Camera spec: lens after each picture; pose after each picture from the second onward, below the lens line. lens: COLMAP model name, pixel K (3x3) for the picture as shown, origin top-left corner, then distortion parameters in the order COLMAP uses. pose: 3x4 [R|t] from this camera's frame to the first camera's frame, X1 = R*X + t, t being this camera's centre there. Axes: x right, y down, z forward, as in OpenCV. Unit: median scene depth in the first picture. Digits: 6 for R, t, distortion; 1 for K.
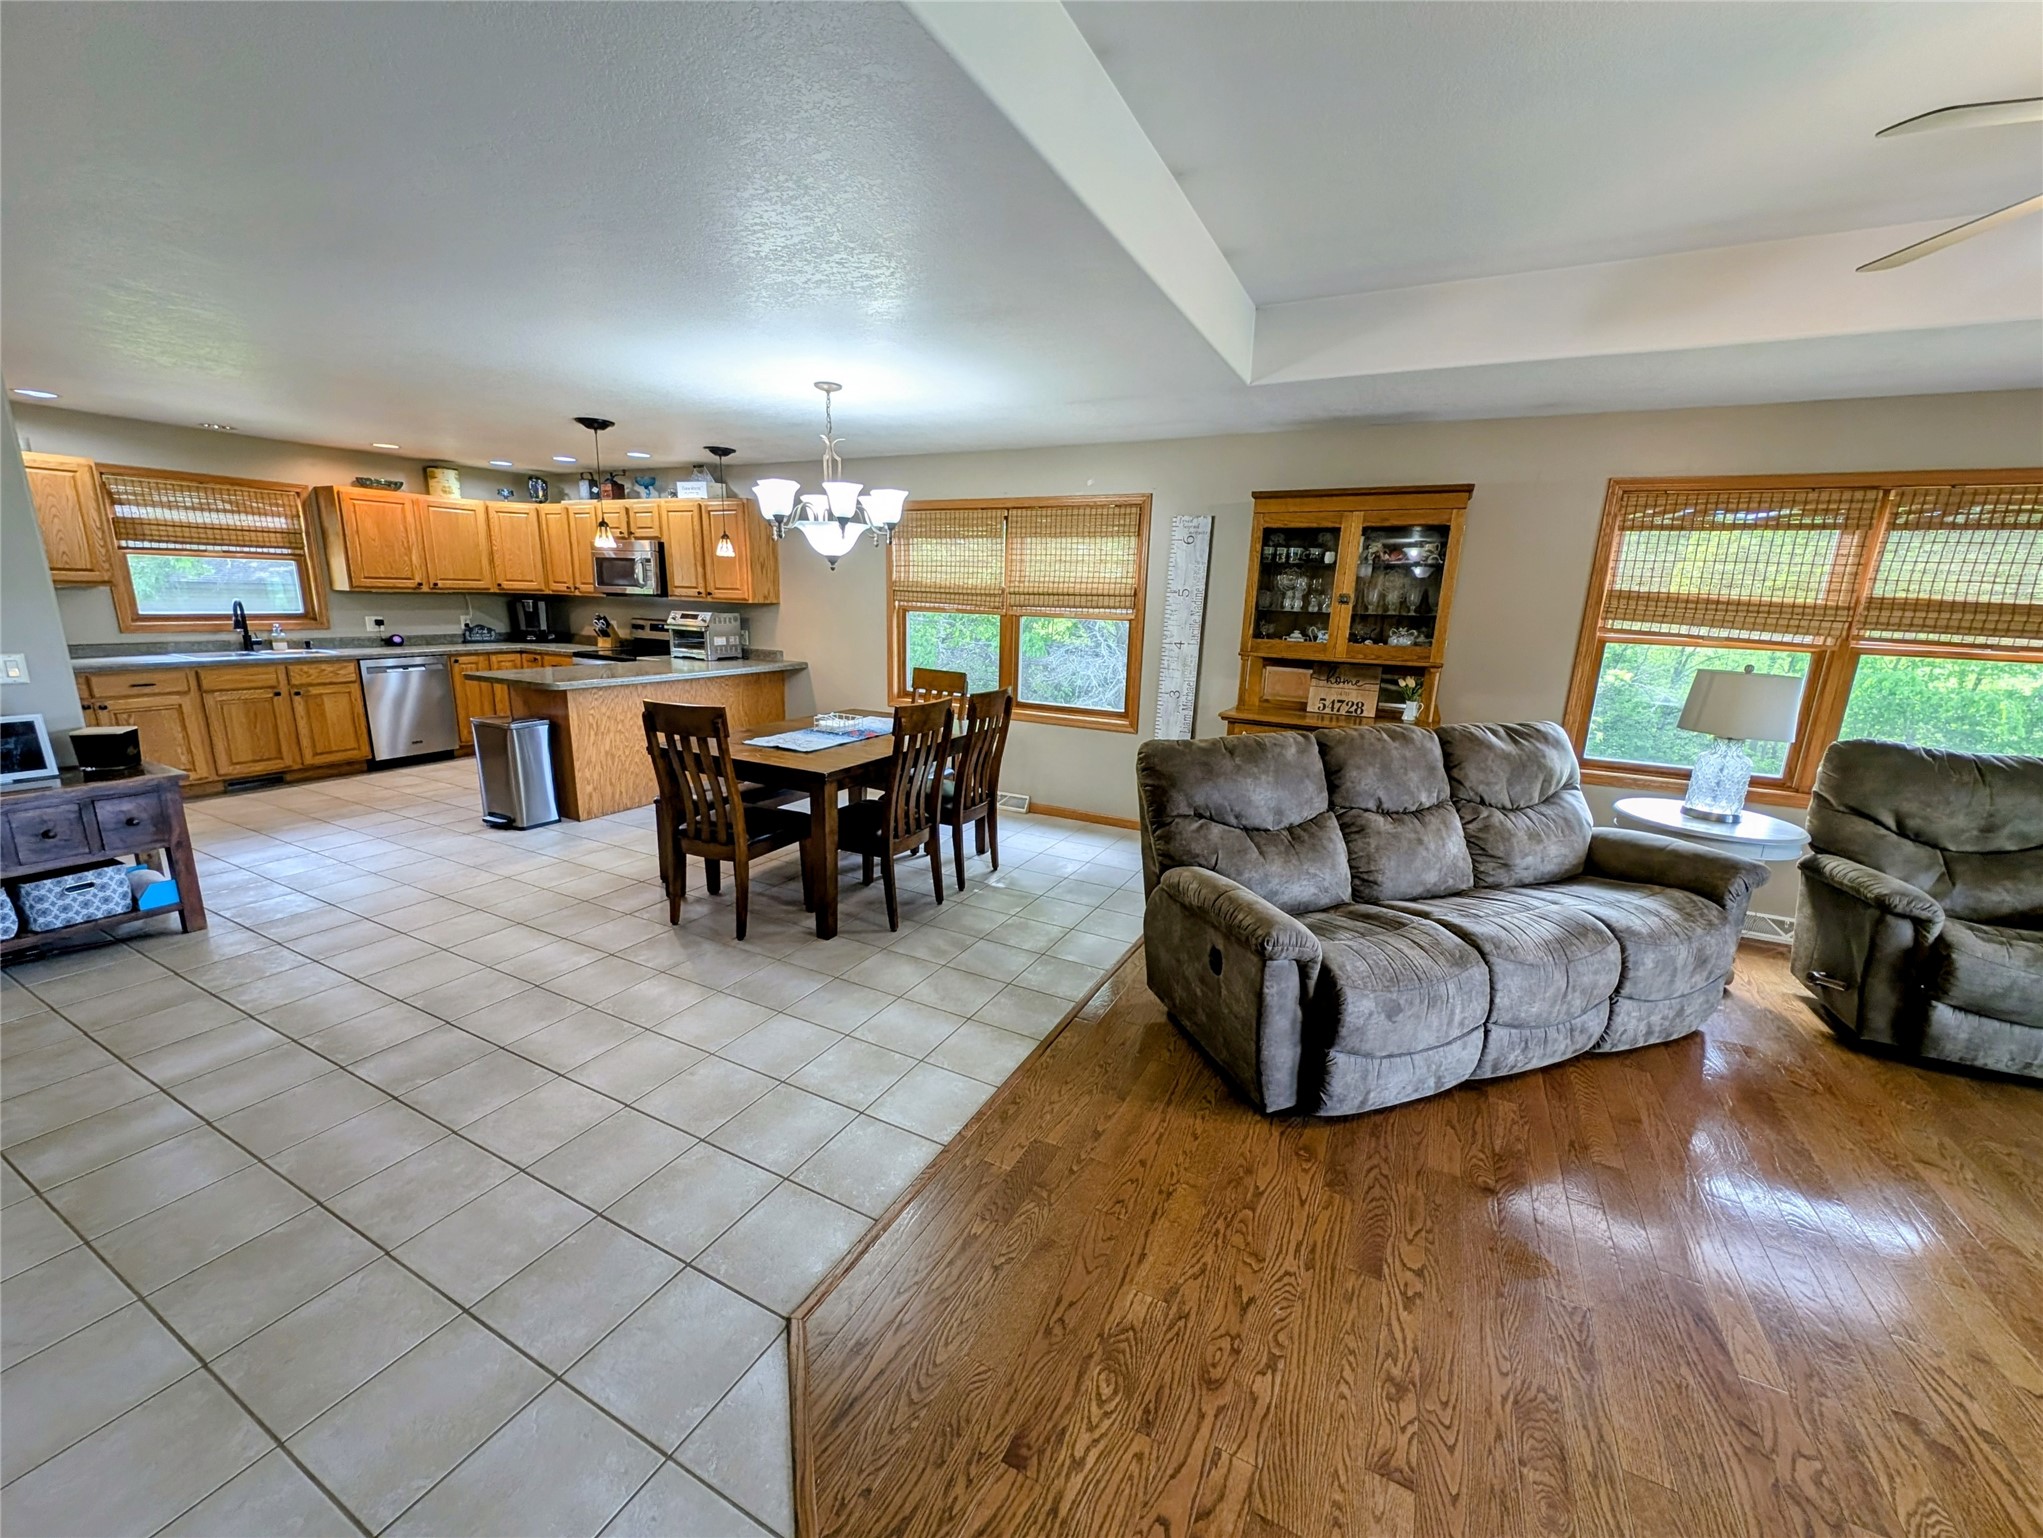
lens RADIAL K [[790.1, 0, 1029.7], [0, 790.1, 775.6], [0, 0, 1]] dist [0.002440, -0.000335]
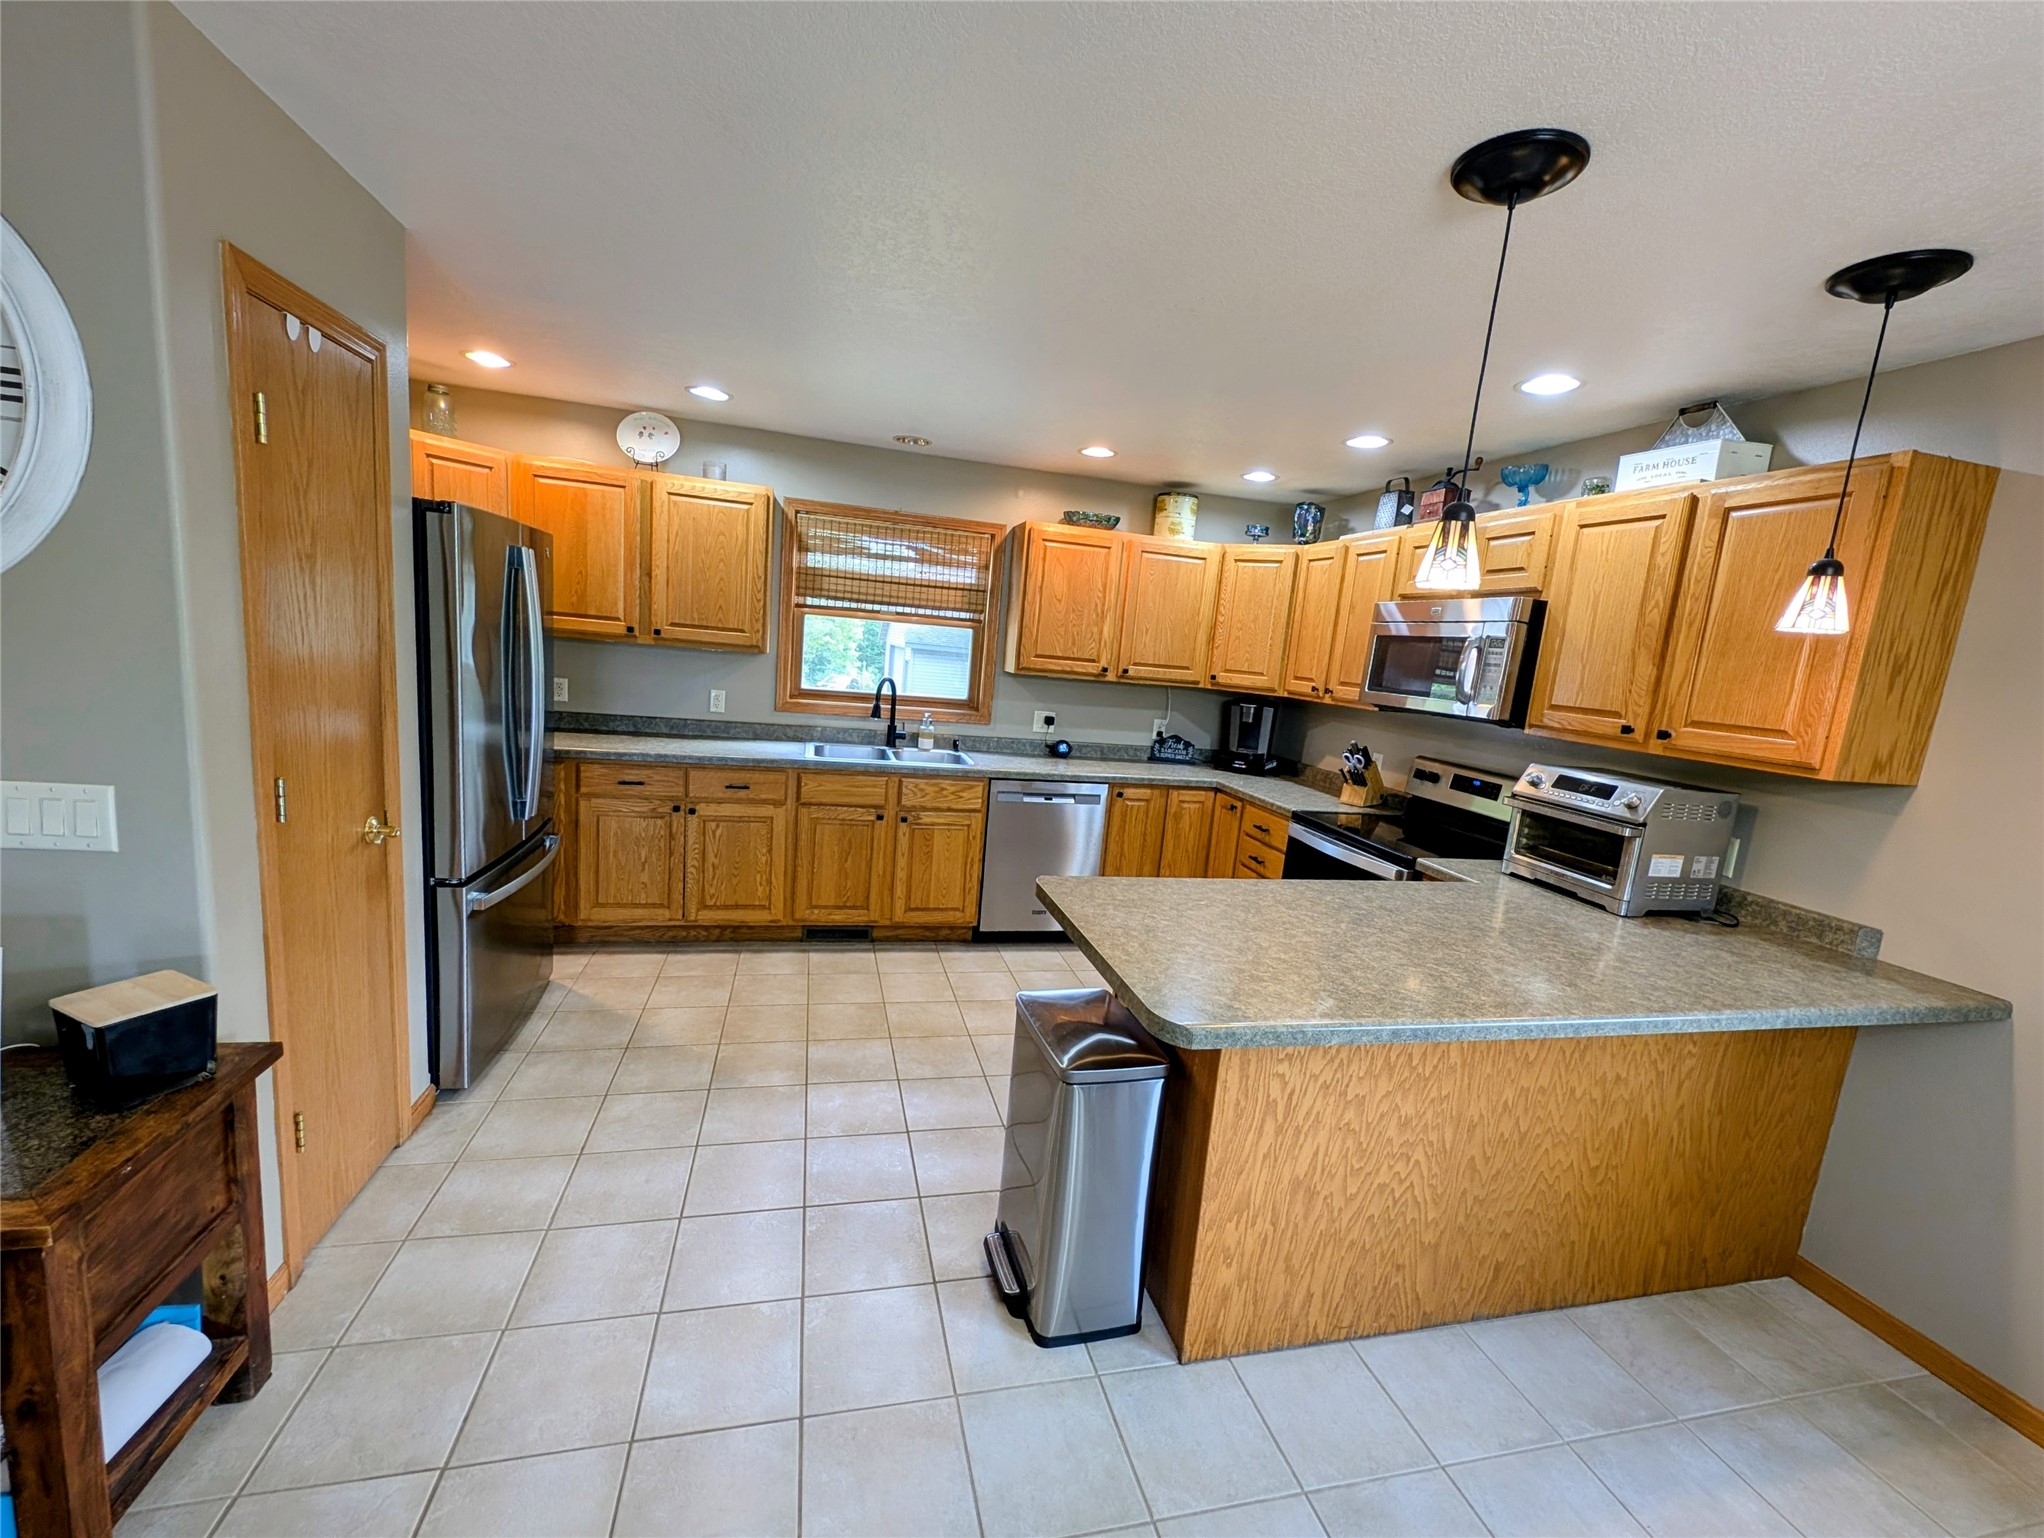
lens RADIAL K [[790.5, 0, 1030.7], [0, 790.5, 769.5], [0, 0, 1]] dist [0.002440, -0.000335]
pose [[0.644372, 0.146184, -0.750610, -0.312772], [-0.237617, 0.971246, -0.014832, -0.138115], [0.726858, 0.187915, 0.660579, 0.543178]]
